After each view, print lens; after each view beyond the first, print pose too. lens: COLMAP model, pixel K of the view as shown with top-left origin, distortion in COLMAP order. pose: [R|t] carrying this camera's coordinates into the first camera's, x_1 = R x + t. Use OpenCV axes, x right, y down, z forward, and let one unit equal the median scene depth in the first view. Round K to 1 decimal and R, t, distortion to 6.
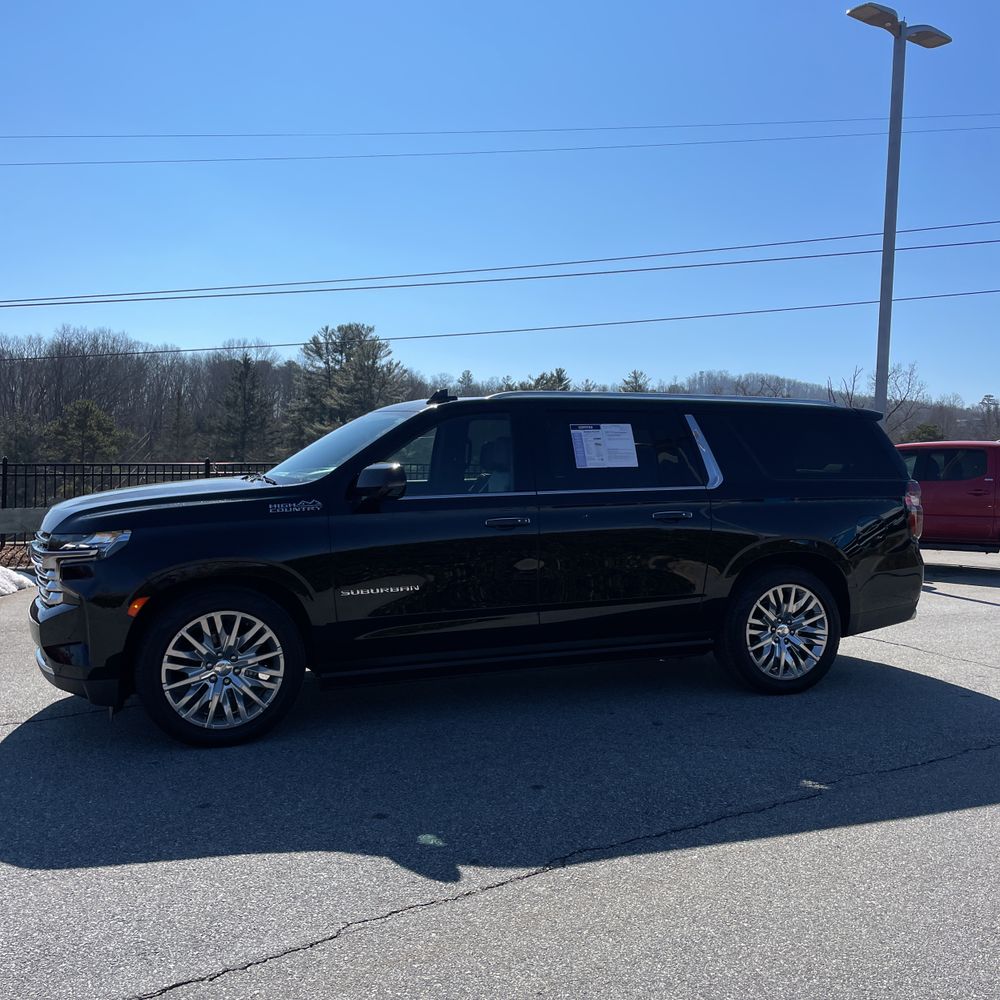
lens RADIAL K [[1004.3, 0, 500.0], [0, 1004.3, 500.0], [0, 0, 1]] dist [0.106893, -0.168563]
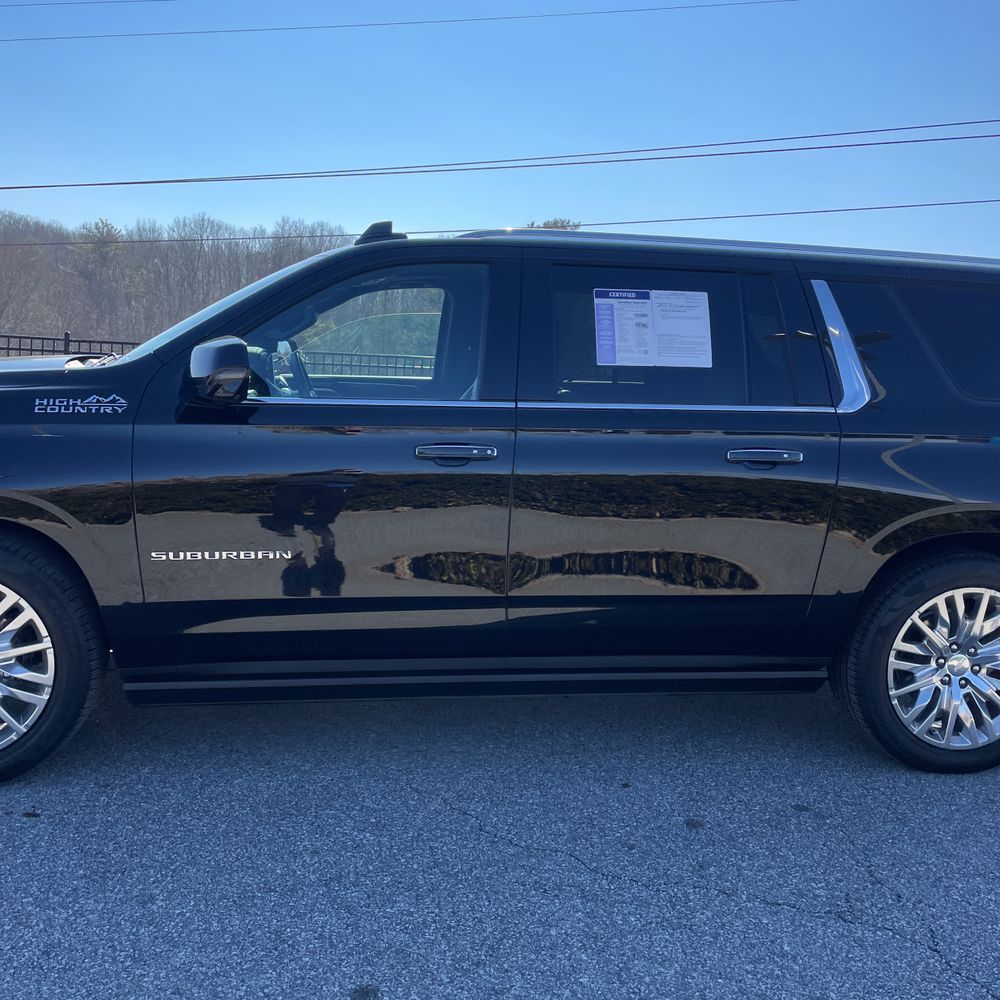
lens RADIAL K [[1004.3, 0, 500.0], [0, 1004.3, 500.0], [0, 0, 1]] dist [0.106893, -0.168563]
pose [[0.977163, 0.071450, -0.200120, 0.137623], [-0.052618, 0.993805, 0.097897, -0.007914], [0.205875, -0.085132, 0.974868, 0.399622]]
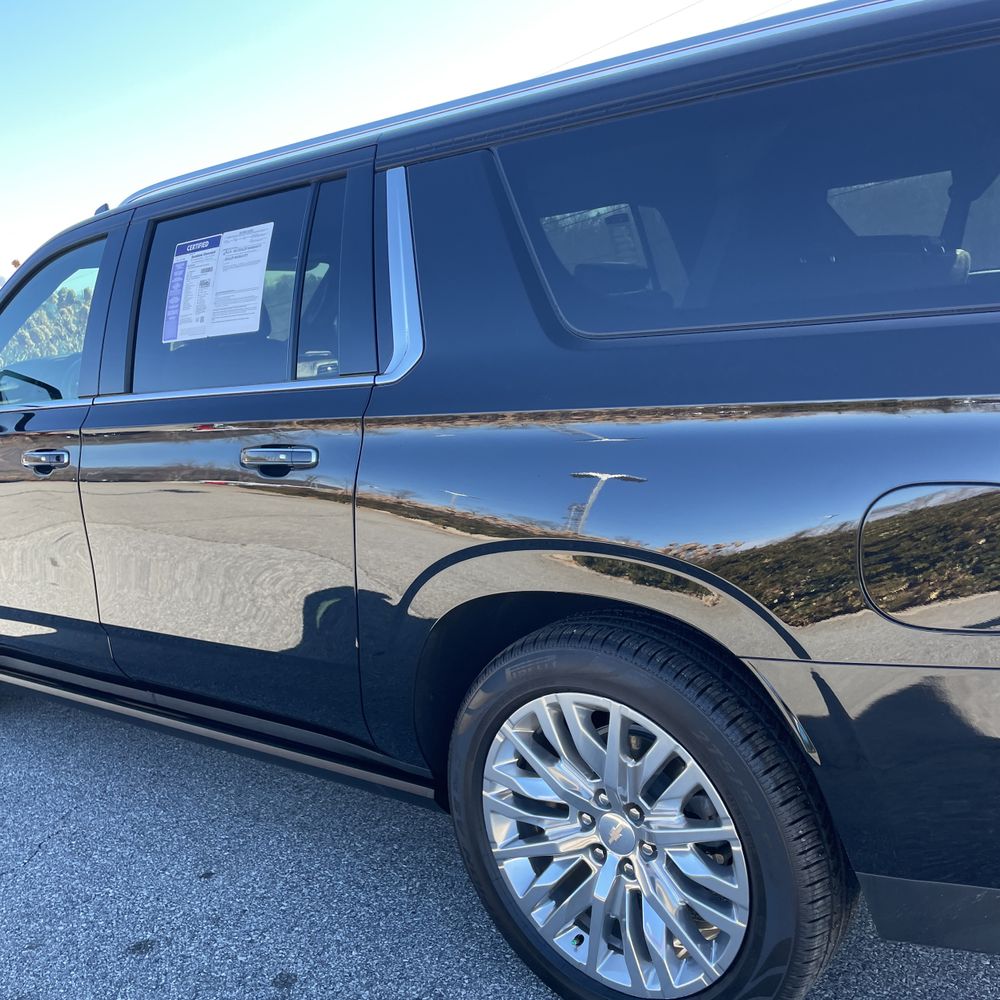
lens RADIAL K [[1004.3, 0, 500.0], [0, 1004.3, 500.0], [0, 0, 1]] dist [0.106893, -0.168563]
pose [[0.513037, 0.102121, -0.852270, 0.533744], [0.056983, 0.986655, 0.152525, -0.022108], [0.856473, -0.126816, 0.500372, 0.855138]]
